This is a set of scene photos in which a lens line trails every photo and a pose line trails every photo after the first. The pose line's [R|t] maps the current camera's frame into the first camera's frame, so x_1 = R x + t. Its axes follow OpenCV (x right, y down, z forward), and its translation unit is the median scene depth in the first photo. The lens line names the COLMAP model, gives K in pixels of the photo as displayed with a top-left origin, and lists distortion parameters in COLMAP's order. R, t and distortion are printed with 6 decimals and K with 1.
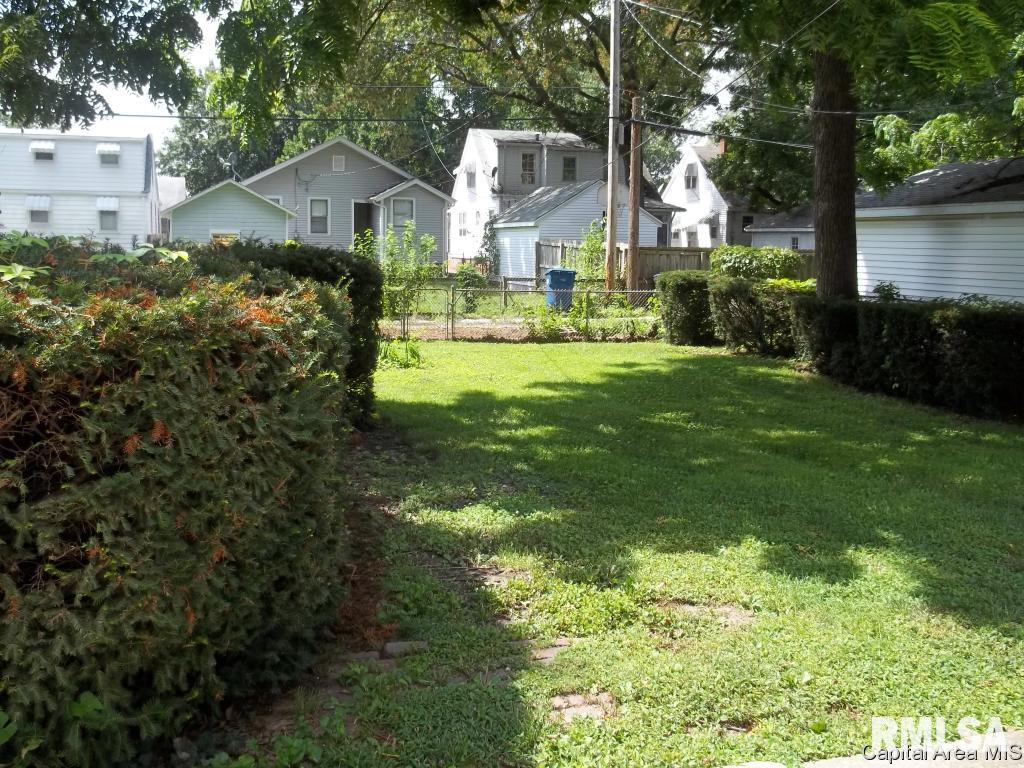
lens RADIAL K [[1004.3, 0, 511.7], [0, 1004.3, 383.6], [0, 0, 1]] dist [-0.063000, 0.000000]
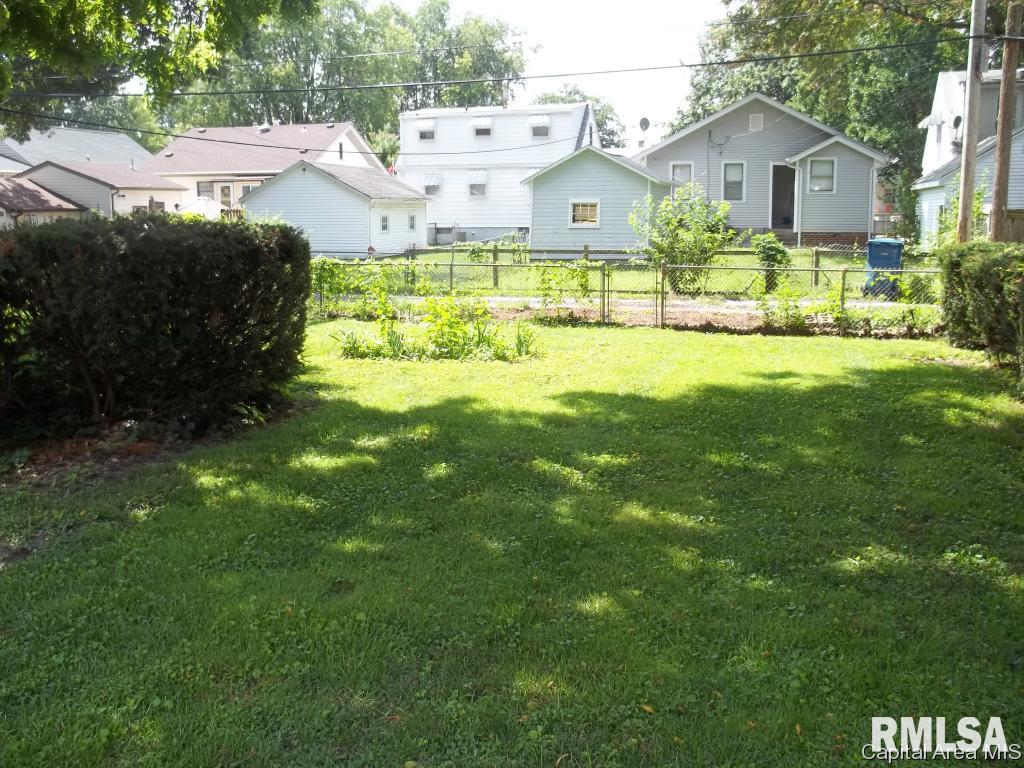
lens RADIAL K [[1004.3, 0, 512.2], [0, 1004.3, 384.6], [0, 0, 1]] dist [-0.063000, 0.000000]
pose [[0.842538, 0.069032, -0.534195, 0.139497], [-0.052459, 0.997555, 0.046172, -0.013967], [0.536076, -0.010878, 0.844100, 0.119728]]
